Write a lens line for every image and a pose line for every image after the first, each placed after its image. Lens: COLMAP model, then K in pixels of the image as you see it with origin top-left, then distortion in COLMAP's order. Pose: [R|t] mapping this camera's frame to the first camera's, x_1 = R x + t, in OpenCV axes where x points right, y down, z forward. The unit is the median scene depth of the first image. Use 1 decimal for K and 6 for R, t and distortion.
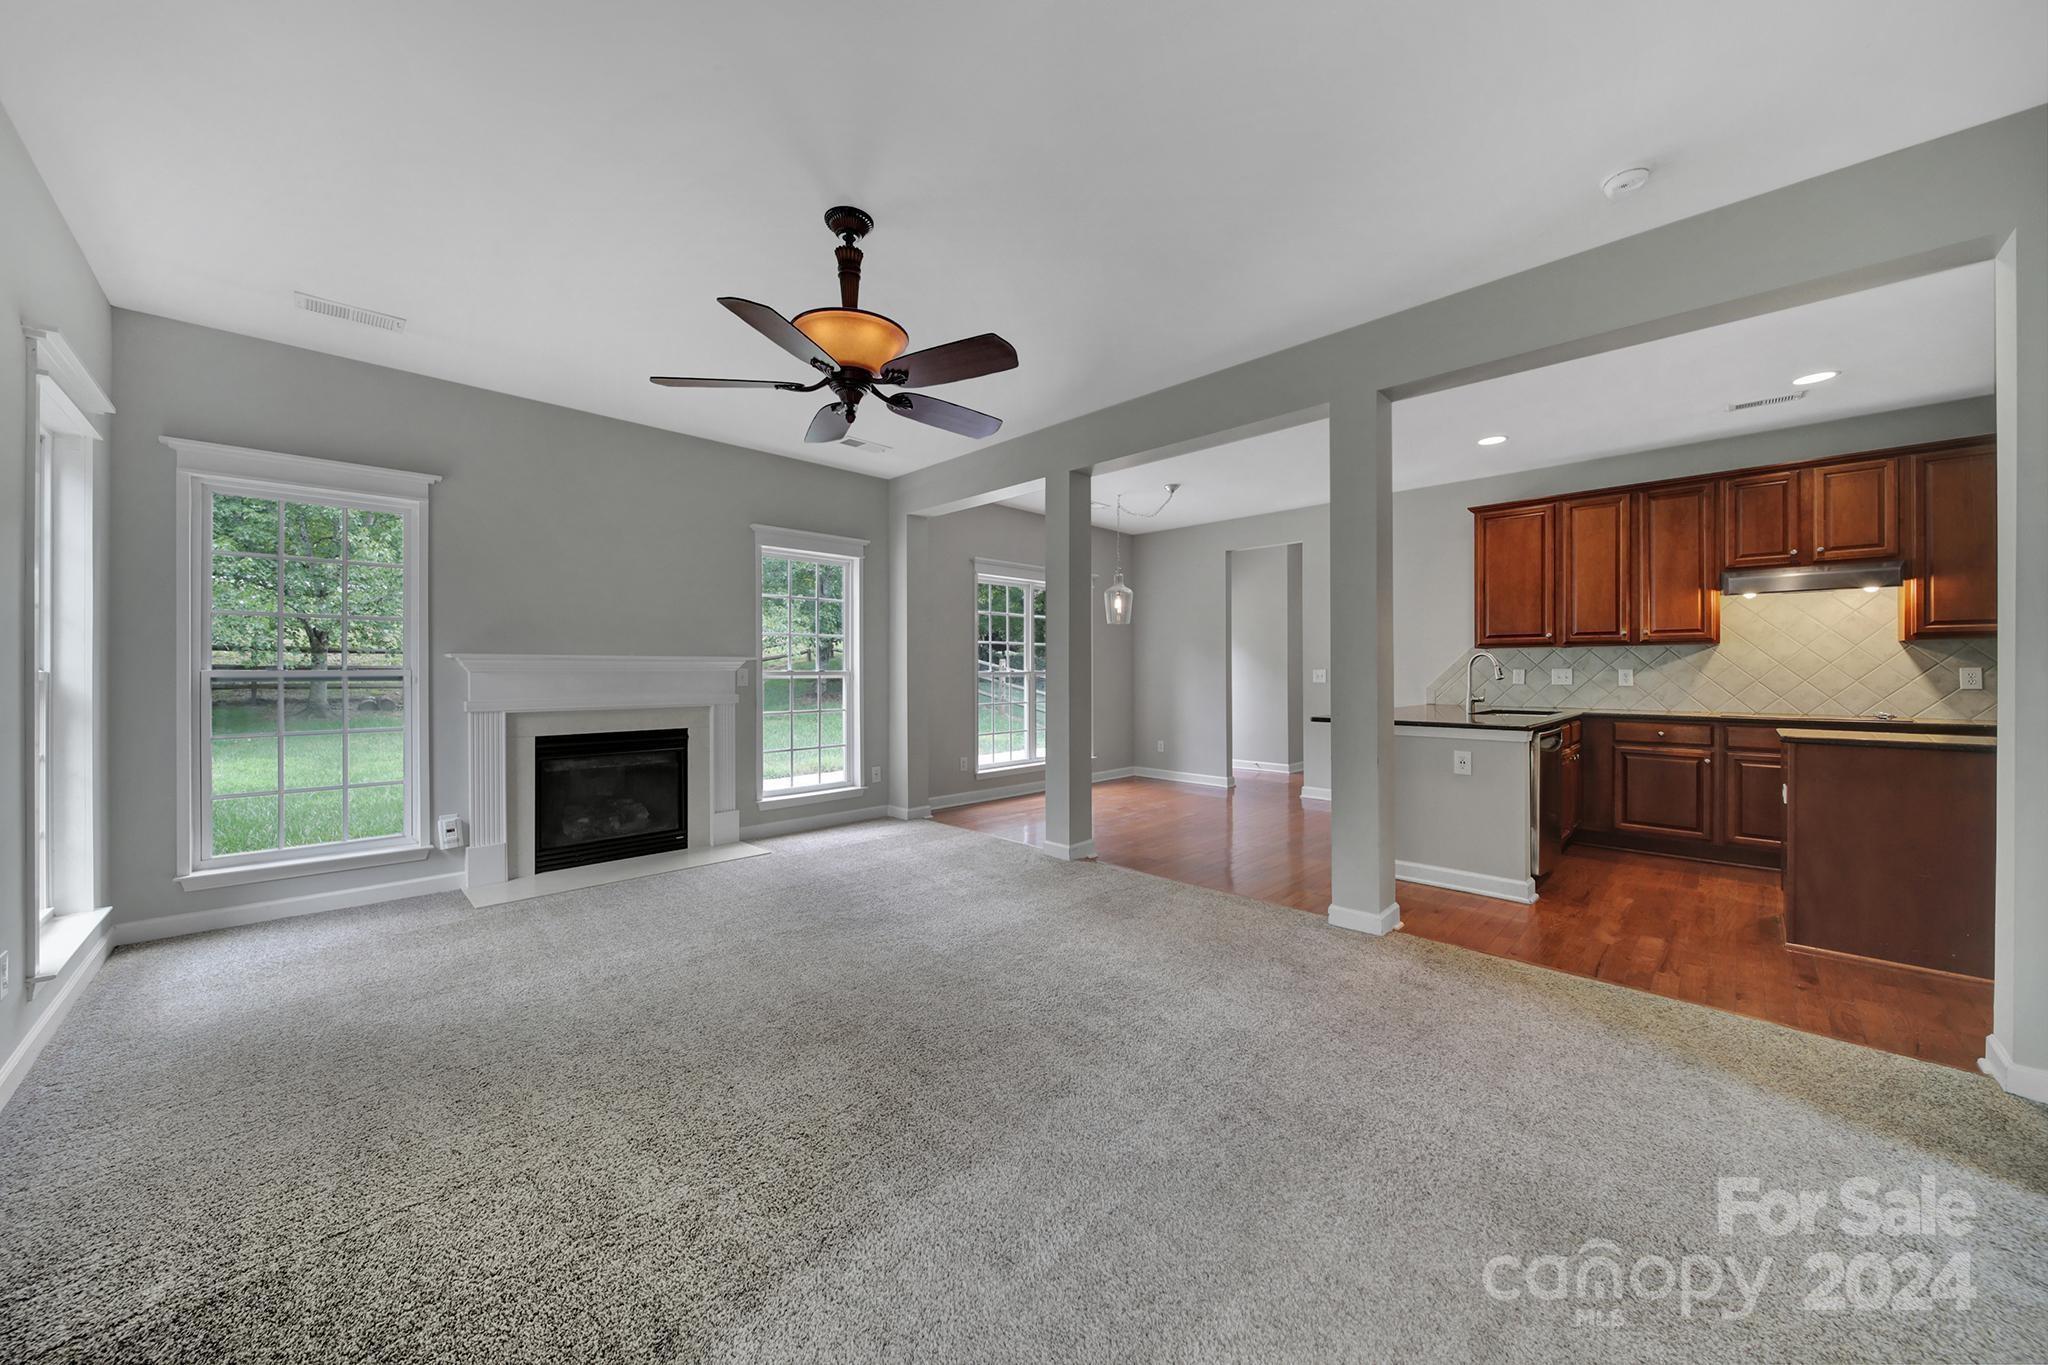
lens RADIAL K [[719.2, 0, 1025.6], [0, 719.2, 668.3], [0, 0, 1]] dist [0.000121, -0.000304]
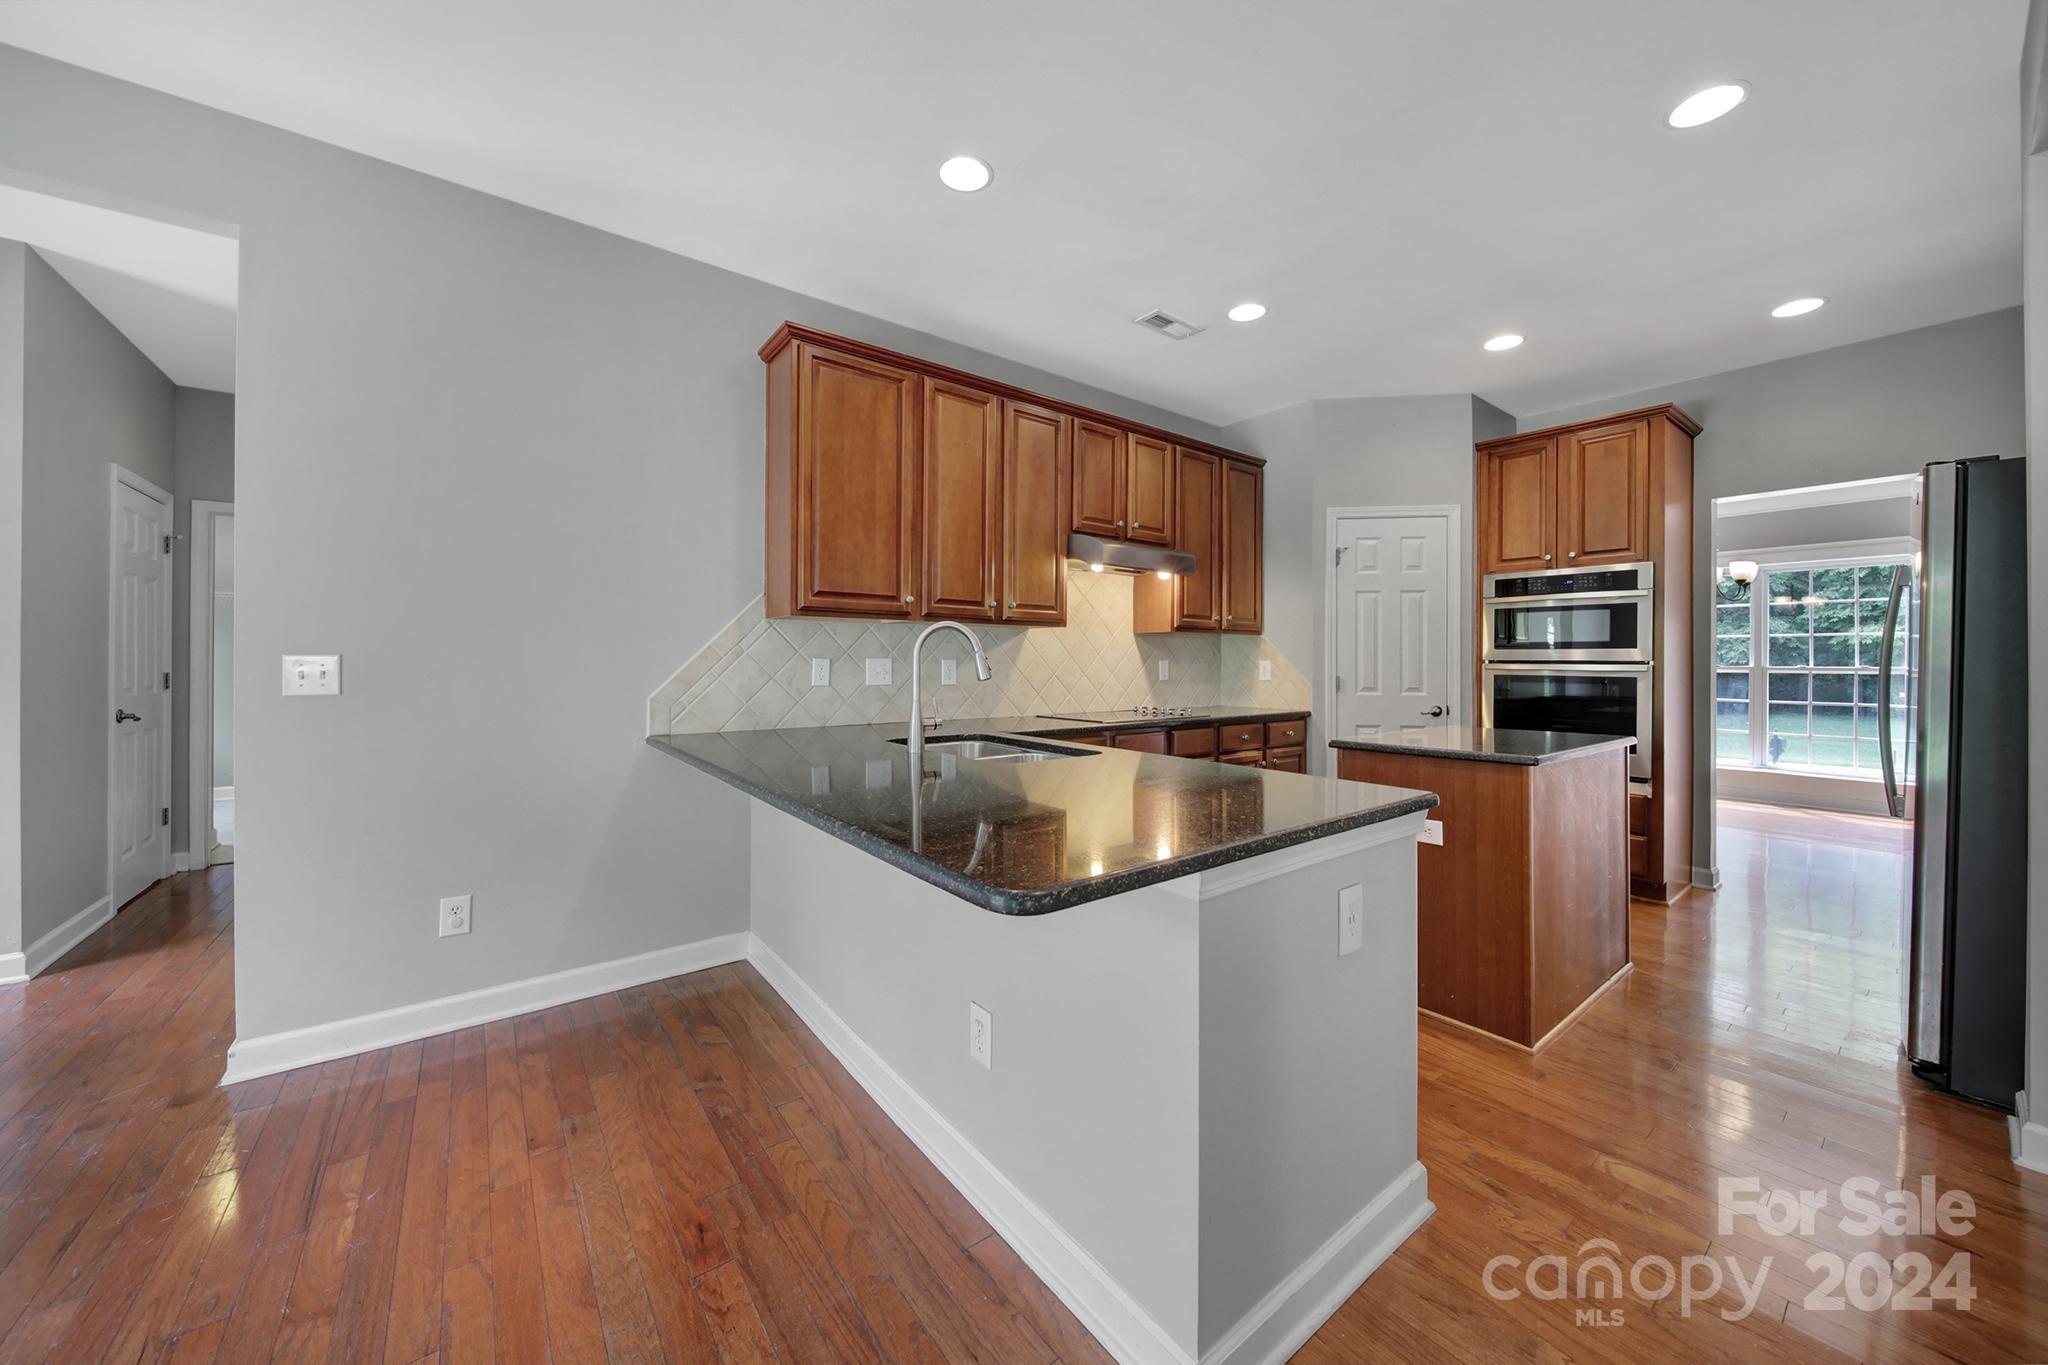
lens RADIAL K [[719.2, 0, 1027.7], [0, 719.2, 664.3], [0, 0, 1]] dist [0.000121, -0.000304]
pose [[0.126633, -0.001867, 0.991948, 0.186541], [-0.009021, 0.999955, 0.003033, 0.003140], [-0.991909, -0.009333, 0.126610, 0.895799]]
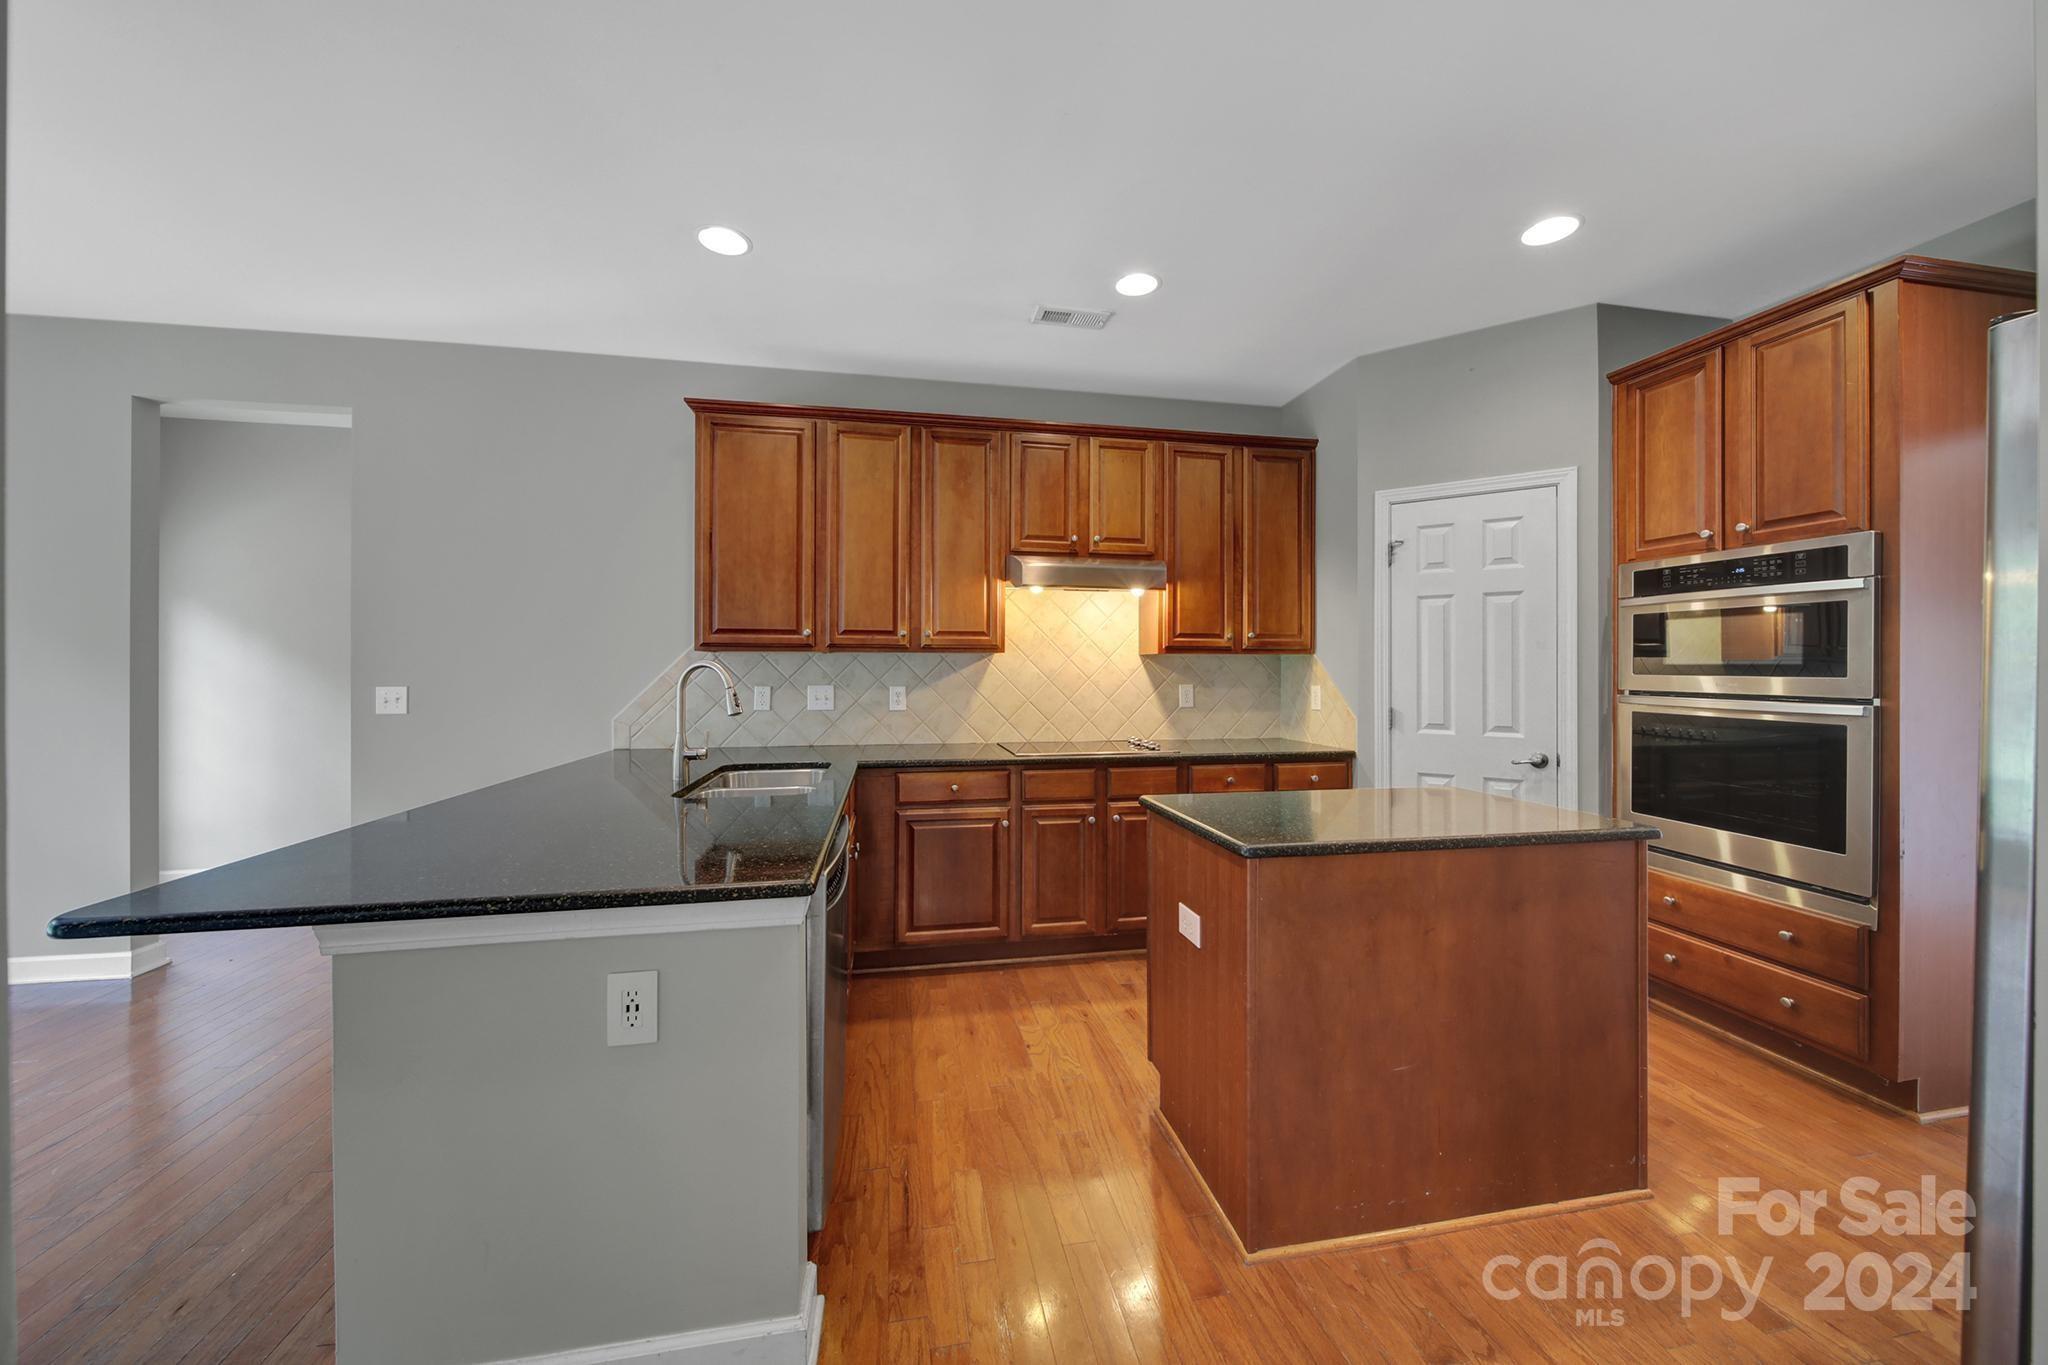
lens RADIAL K [[719.2, 0, 1029.8], [0, 719.2, 667.8], [0, 0, 1]] dist [0.000121, -0.000304]
pose [[0.561588, 0.001399, 0.827416, 0.352627], [-0.006313, 0.999977, 0.002595, -0.020225], [-0.827393, -0.006681, 0.561584, 0.537121]]
